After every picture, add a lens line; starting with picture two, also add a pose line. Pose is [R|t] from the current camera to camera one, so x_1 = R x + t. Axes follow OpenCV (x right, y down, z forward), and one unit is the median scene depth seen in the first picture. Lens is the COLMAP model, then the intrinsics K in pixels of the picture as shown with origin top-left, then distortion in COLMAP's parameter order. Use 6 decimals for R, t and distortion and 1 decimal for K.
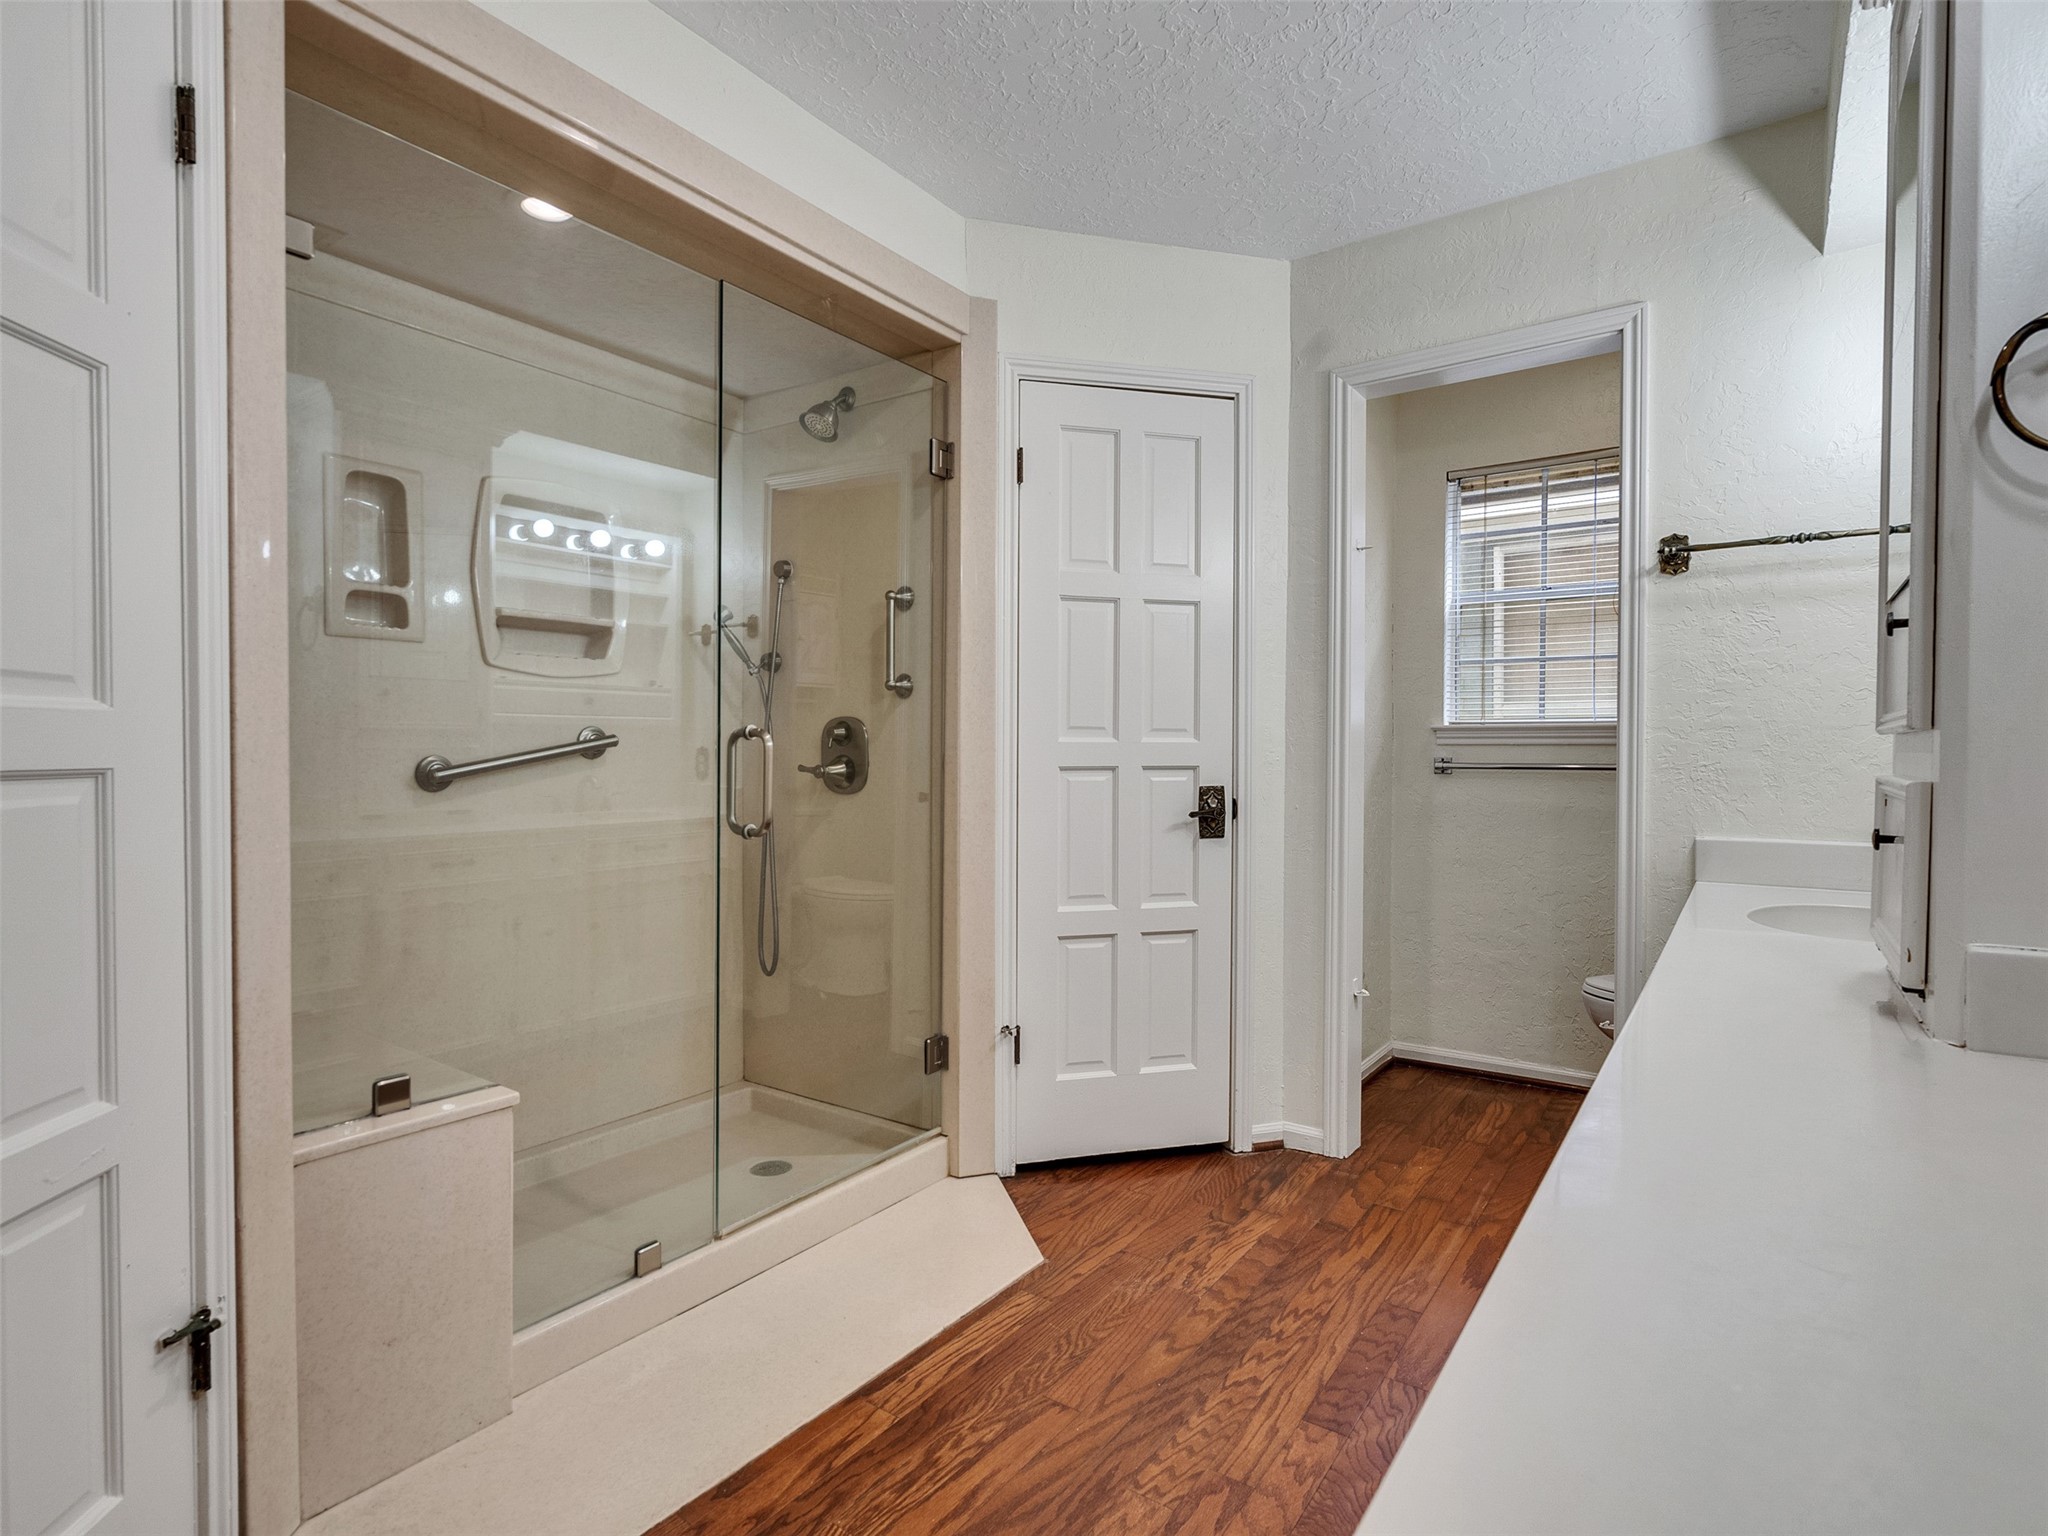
lens RADIAL K [[1047.3, 0, 1007.5], [0, 1047.3, 769.6], [0, 0, 1]] dist [-0.004060, 0.001971]
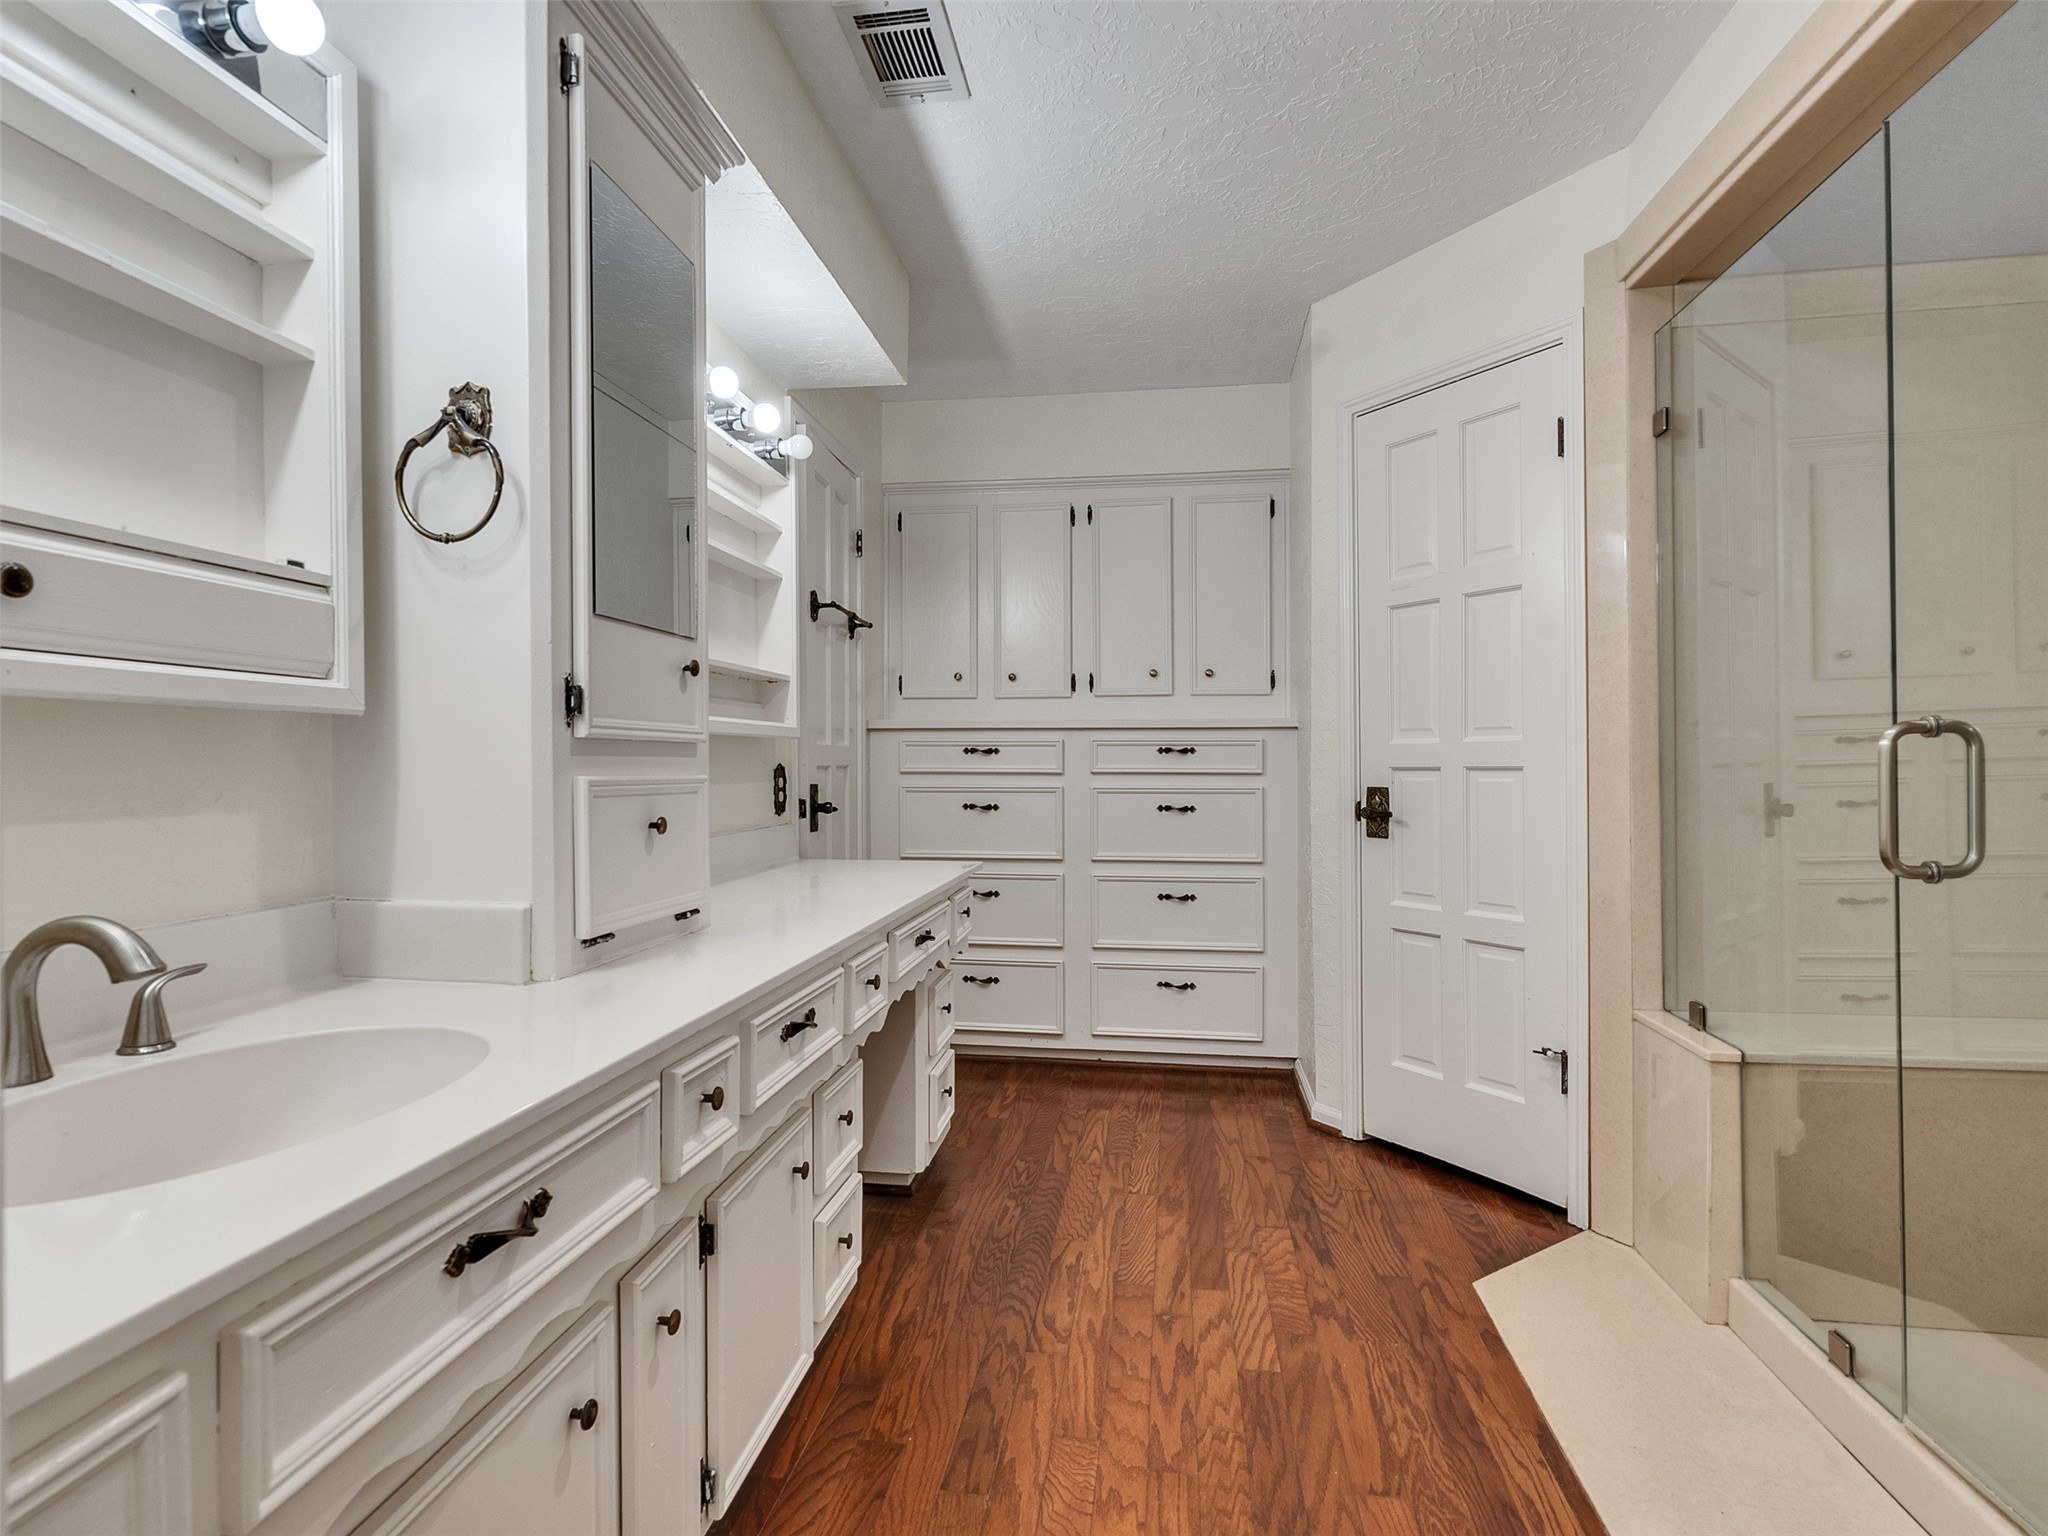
lens RADIAL K [[1047.3, 0, 1007.5], [0, 1047.3, 769.6], [0, 0, 1]] dist [-0.004060, 0.001971]
pose [[-0.893488, 0.002009, -0.449084, 0.482367], [-0.007276, 0.999794, 0.018948, -0.013100], [0.449029, 0.020197, -0.893289, 1.084193]]
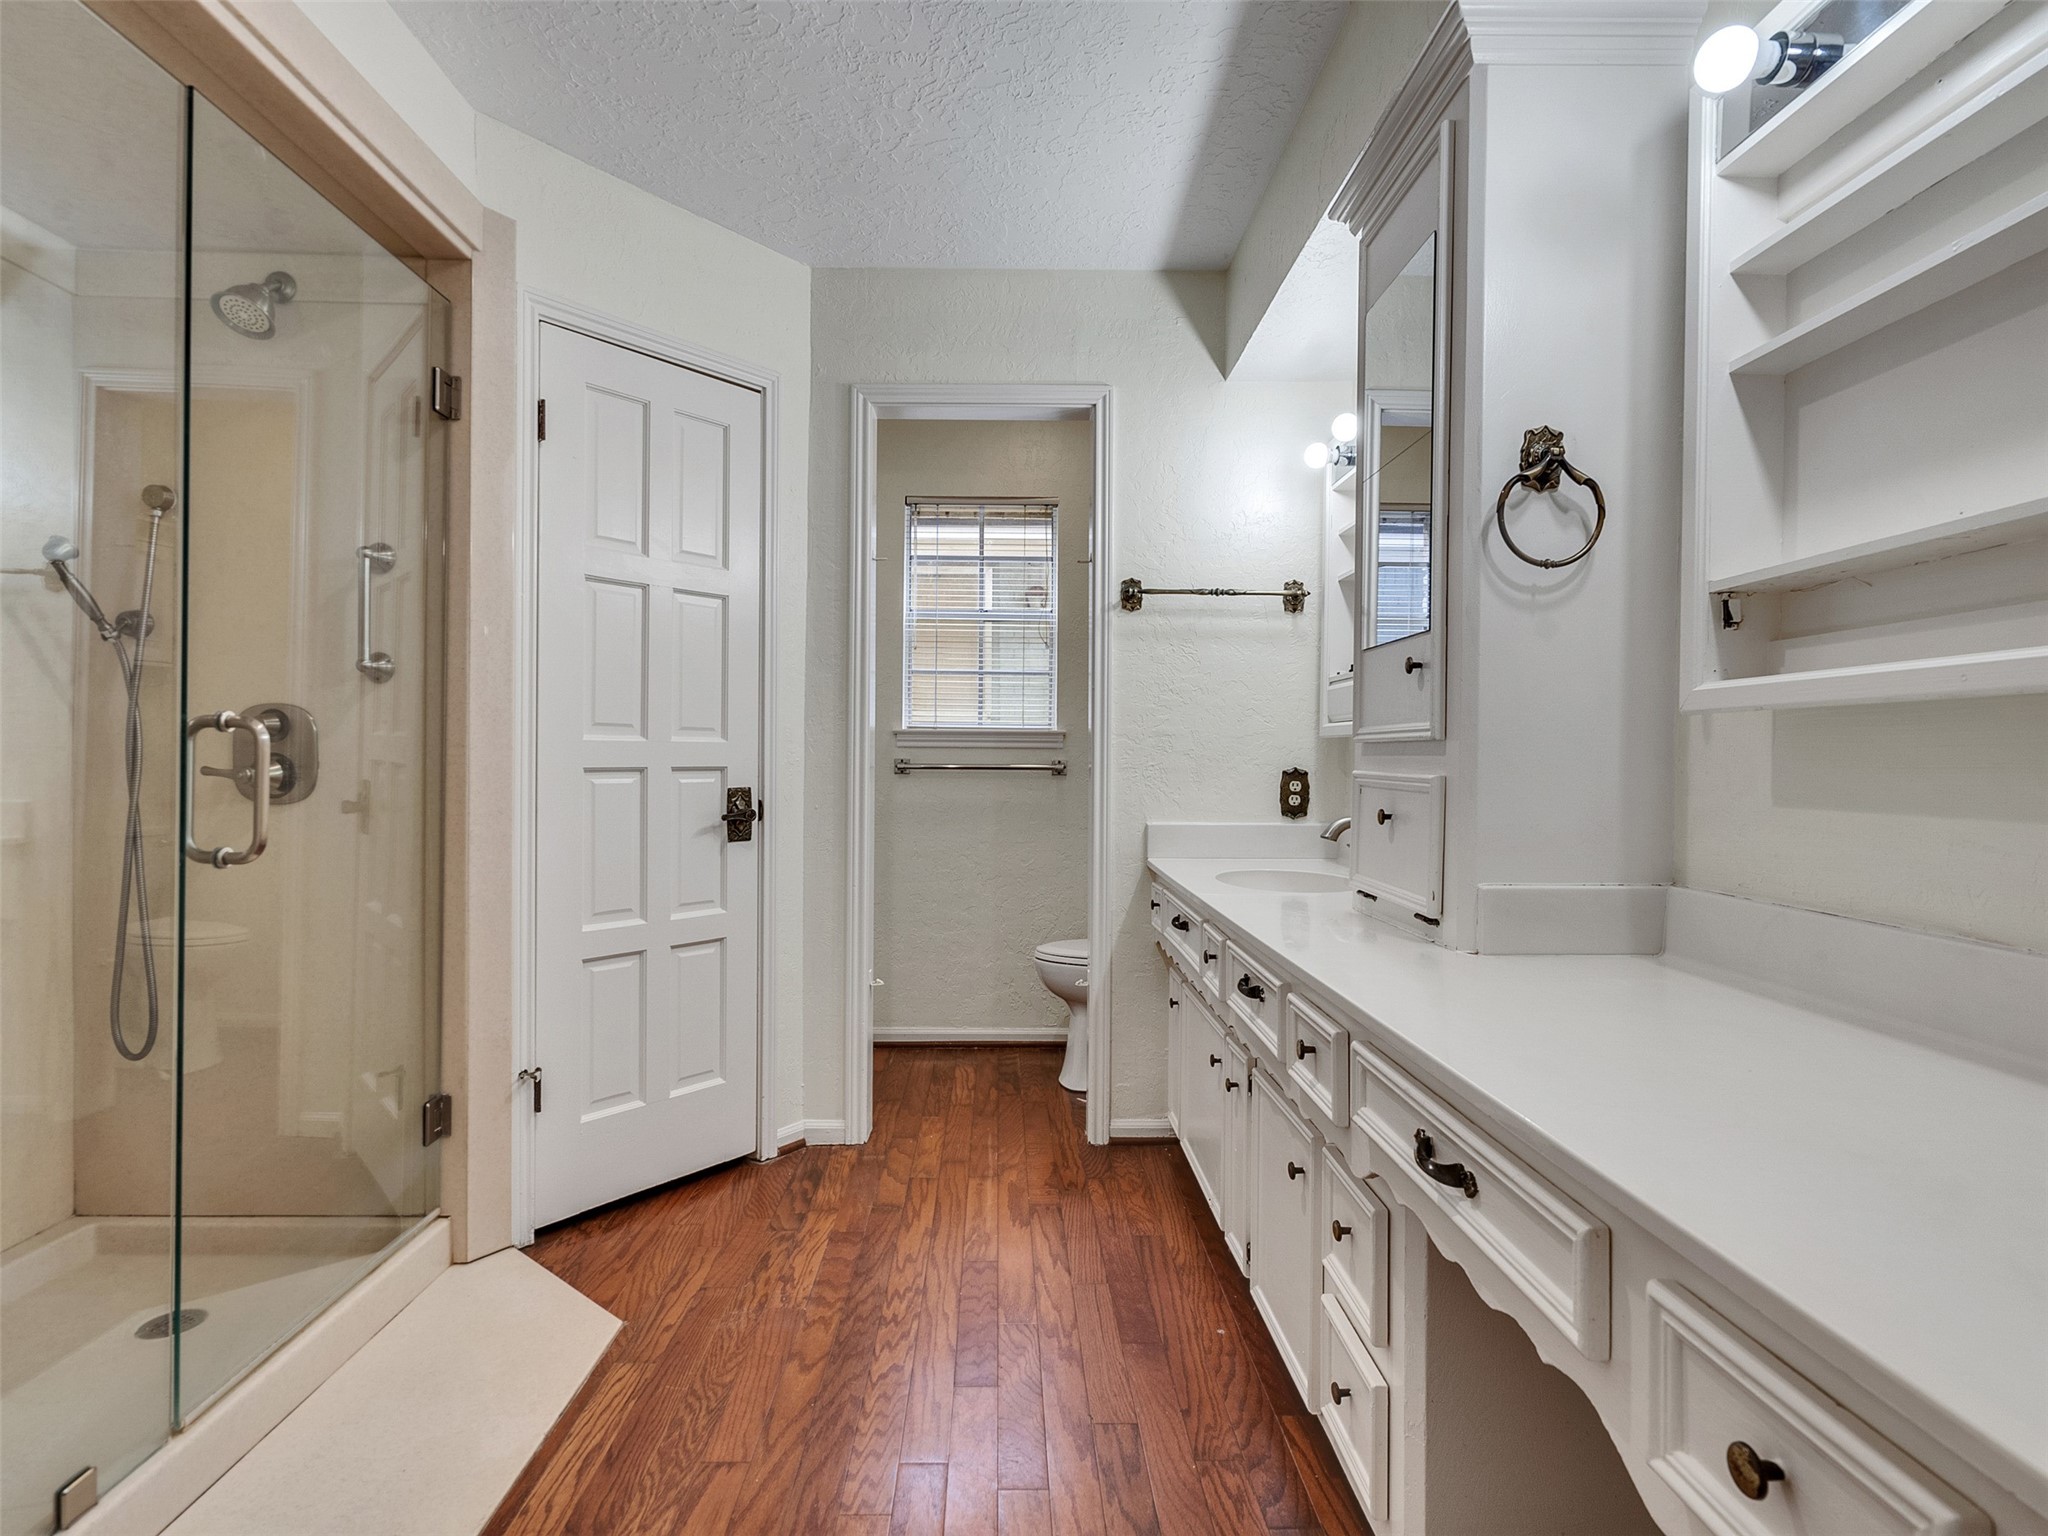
lens RADIAL K [[1057.8, 0, 1006.0], [0, 1057.8, 768.9], [0, 0, 1]] dist [0.001289, 0.002831]
pose [[0.808447, -0.003061, 0.588562, -0.195432], [0.004235, 0.999991, -0.000616, 0.000164], [-0.588554, 0.002991, 0.808452, 0.068440]]
